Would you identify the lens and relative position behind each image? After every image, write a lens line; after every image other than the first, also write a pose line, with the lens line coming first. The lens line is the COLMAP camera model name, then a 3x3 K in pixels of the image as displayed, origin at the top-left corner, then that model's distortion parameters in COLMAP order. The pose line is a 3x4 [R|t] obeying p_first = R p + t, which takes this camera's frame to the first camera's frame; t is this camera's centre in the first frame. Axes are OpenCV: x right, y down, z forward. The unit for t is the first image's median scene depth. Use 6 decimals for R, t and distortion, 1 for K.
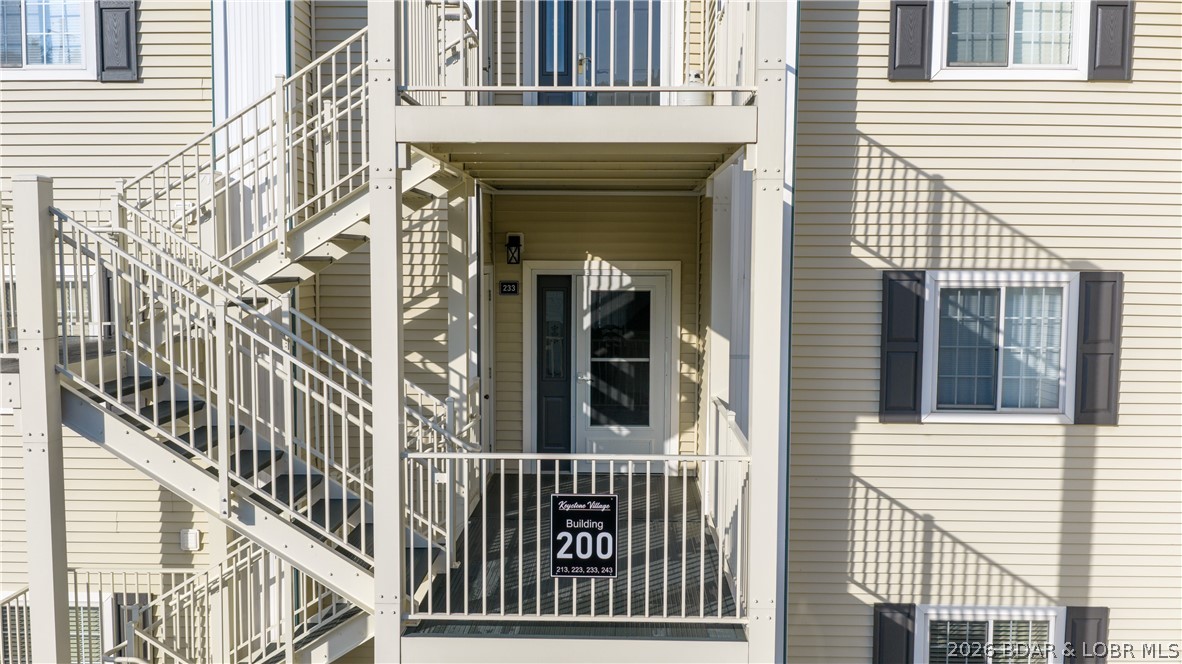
lens RADIAL K [[980.4, 0, 595.1], [0, 980.4, 333.8], [0, 0, 1]] dist [0.008465, -0.018855]
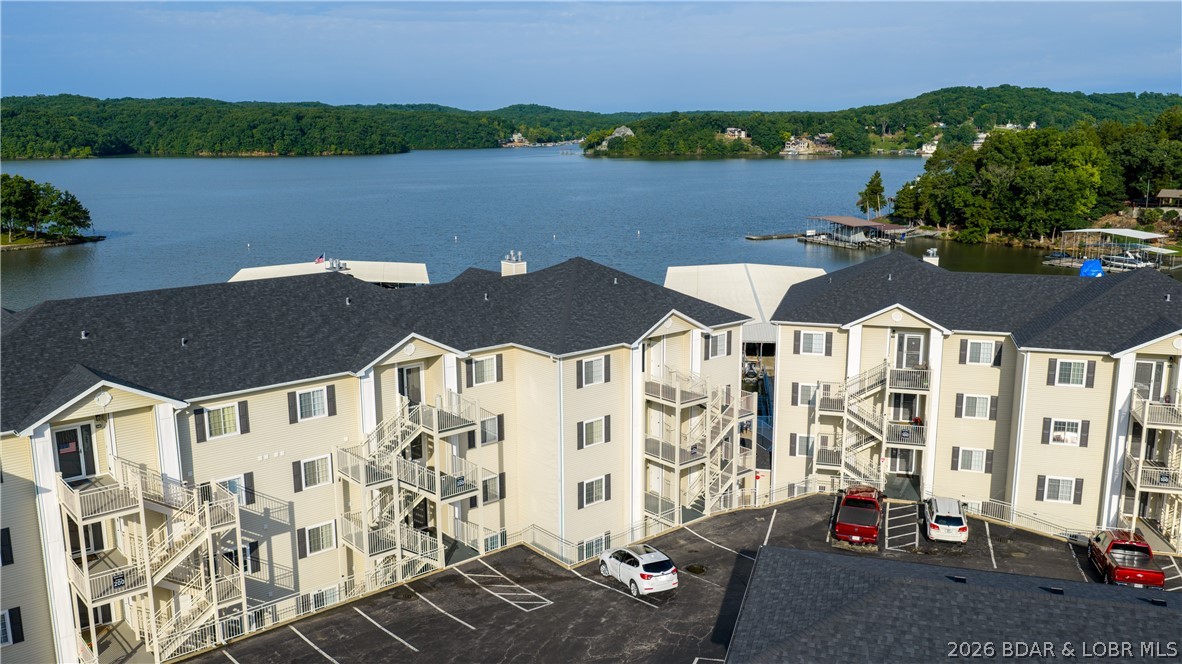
lens RADIAL K [[980.4, 0, 592.7], [0, 980.4, 331.0], [0, 0, 1]] dist [0.008465, -0.018855]
pose [[0.730856, -0.143134, 0.667355, -2.732429], [0.056514, 0.987097, 0.149821, -1.328283], [-0.680188, -0.071783, 0.729514, -3.362307]]
